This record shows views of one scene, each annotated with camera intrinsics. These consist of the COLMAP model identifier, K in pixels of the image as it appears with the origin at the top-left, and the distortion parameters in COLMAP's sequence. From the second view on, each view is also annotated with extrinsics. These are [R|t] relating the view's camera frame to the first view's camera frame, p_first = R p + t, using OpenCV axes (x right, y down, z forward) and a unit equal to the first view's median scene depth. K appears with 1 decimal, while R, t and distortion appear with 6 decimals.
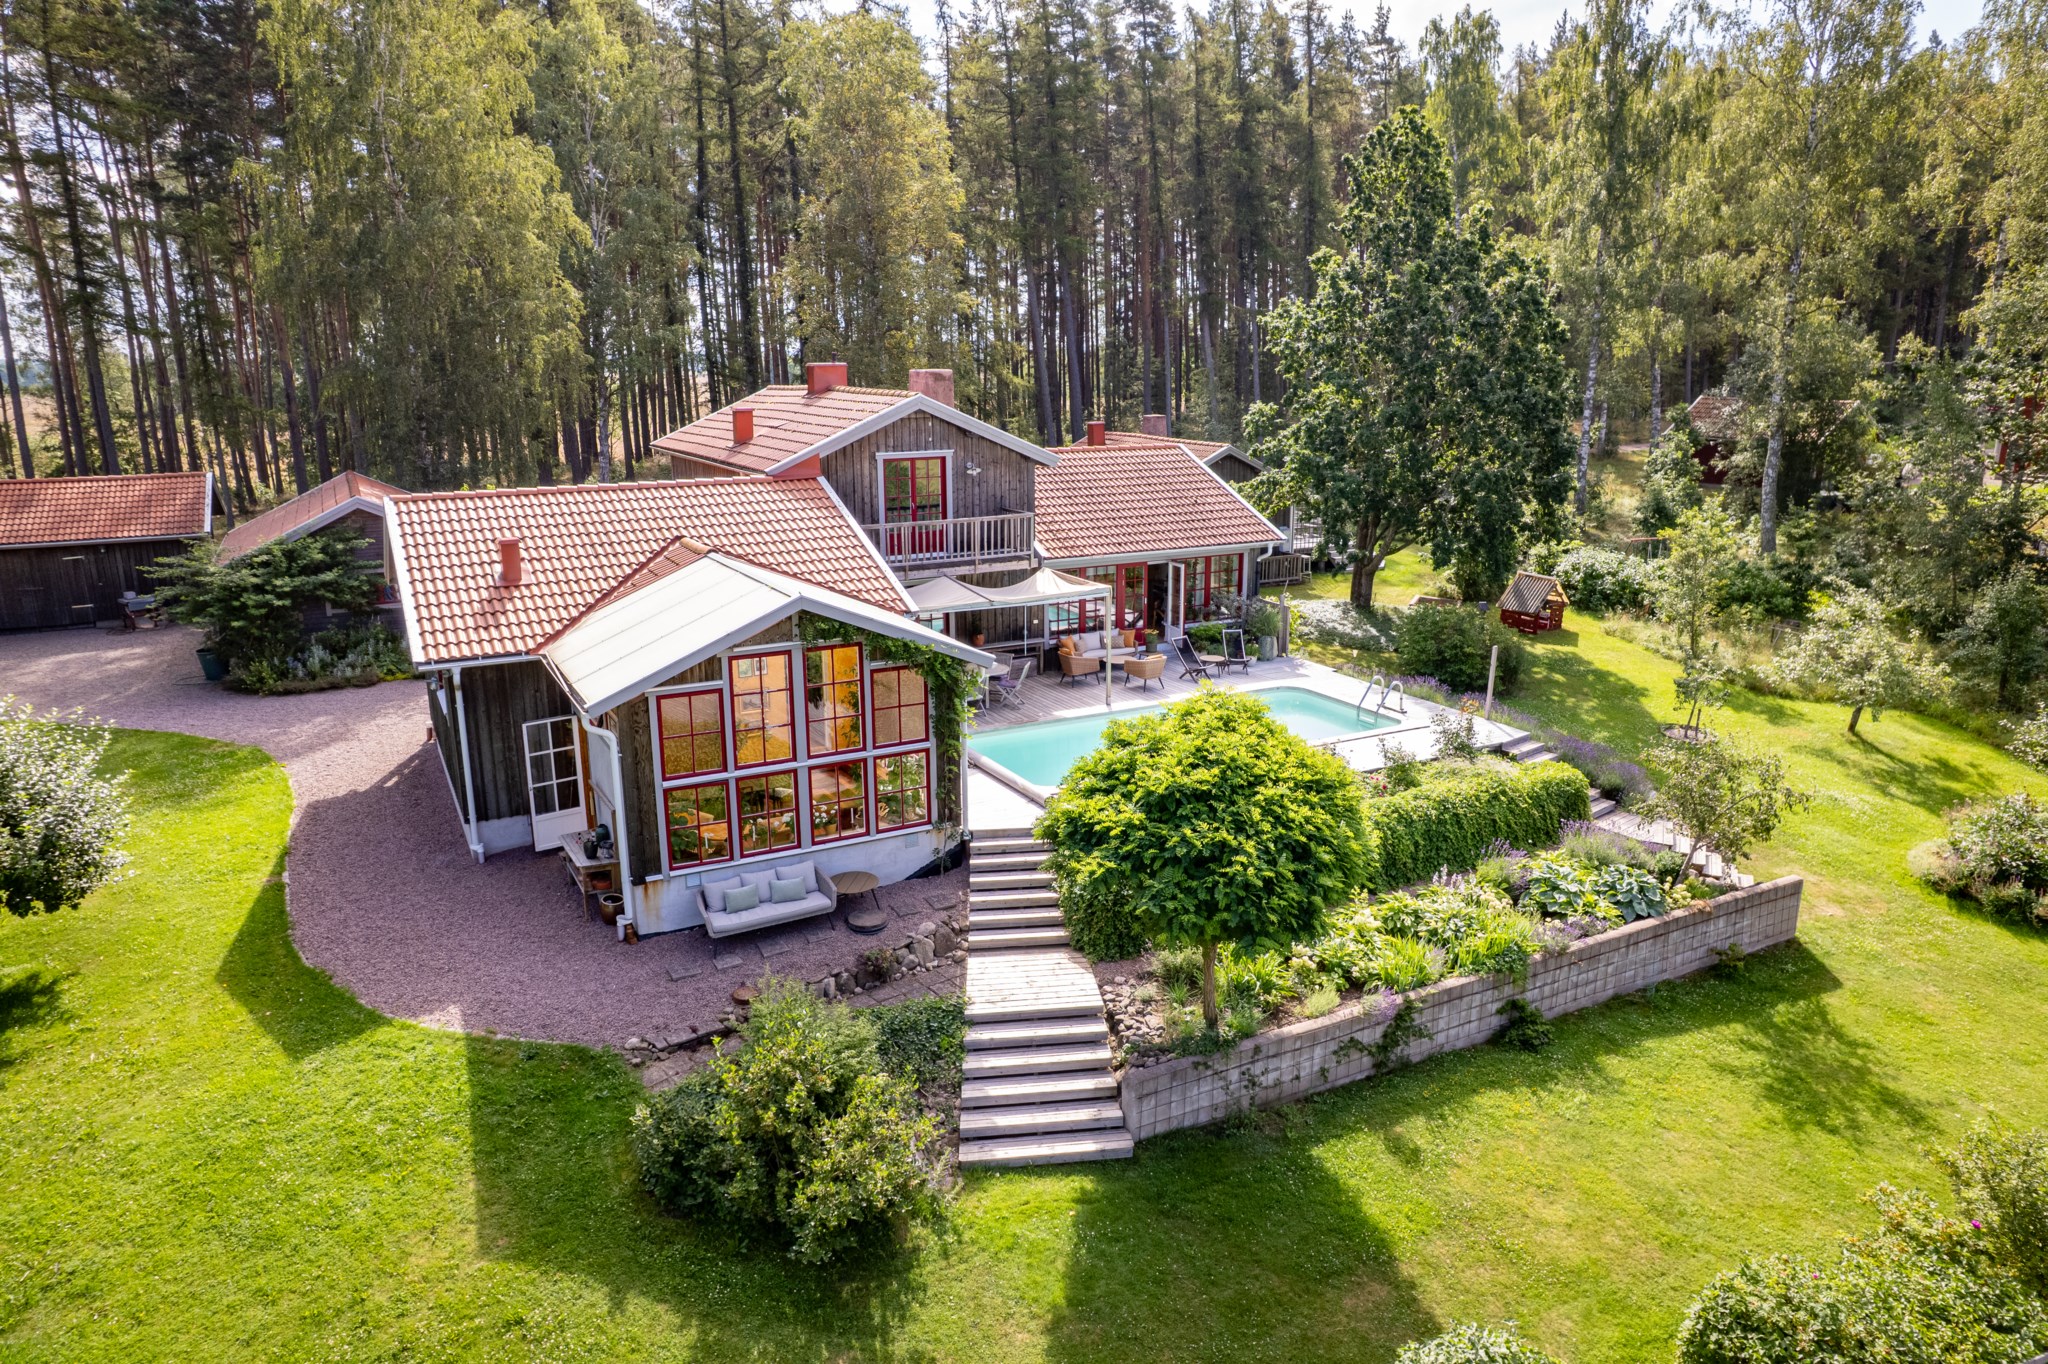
lens RADIAL K [[1313.9, 0, 1034.2], [0, 1313.9, 675.7], [0, 0, 1]] dist [-0.084627, 0.076849]
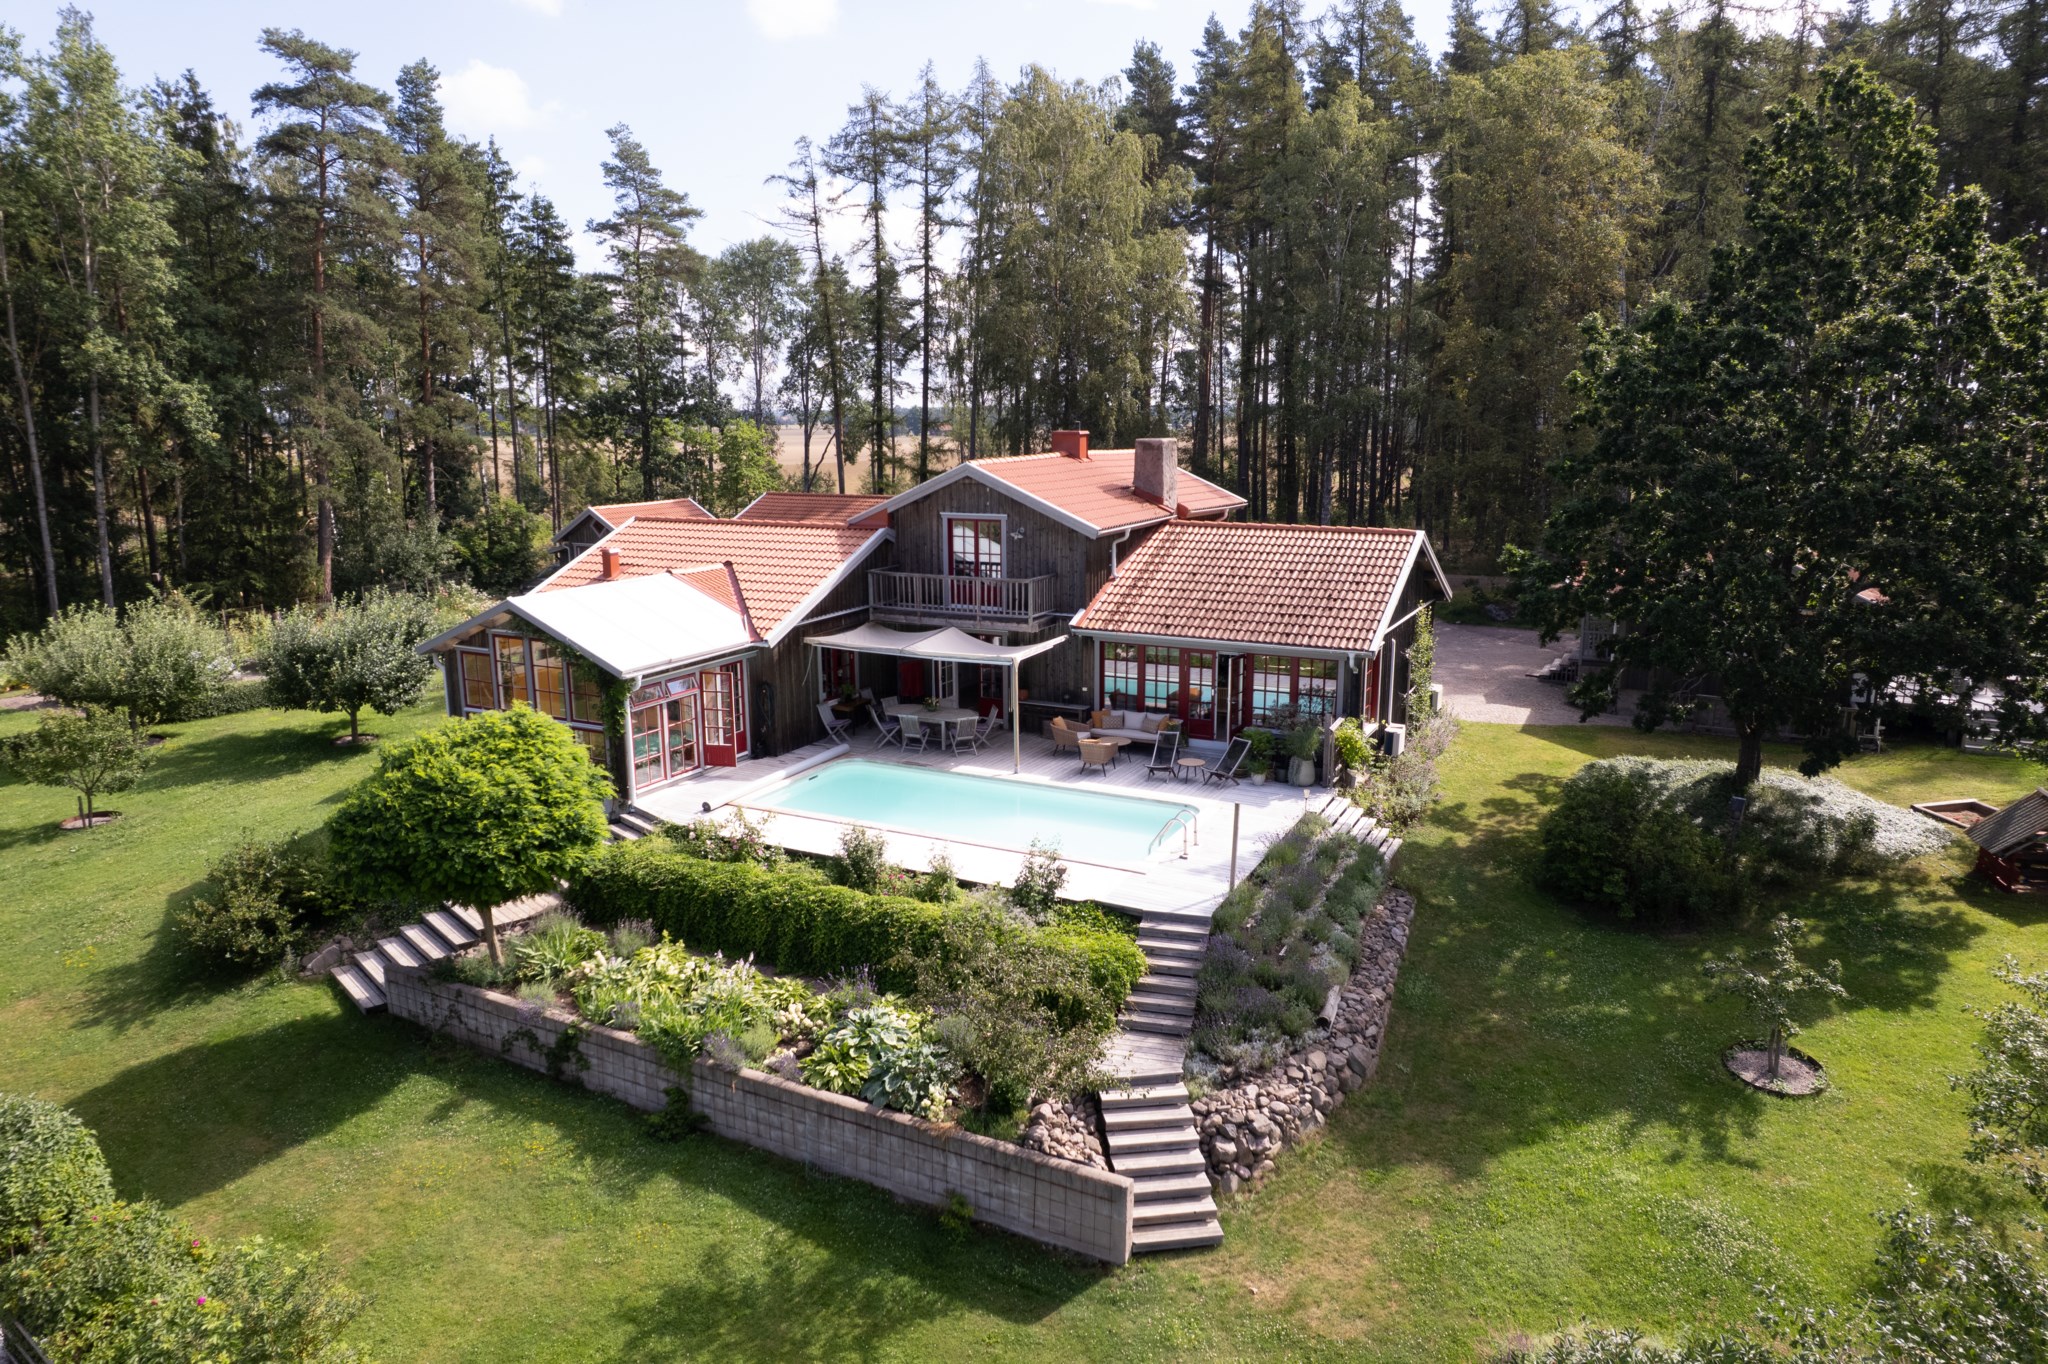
lens RADIAL K [[1319.0, 0, 1030.3], [0, 1319.0, 680.5], [0, 0, 1]] dist [-0.081588, 0.074420]
pose [[0.568571, 0.166798, -0.805547, 1.274212], [-0.192746, 0.978981, 0.066665, -0.173019], [0.799735, 0.117363, 0.588770, 0.594239]]
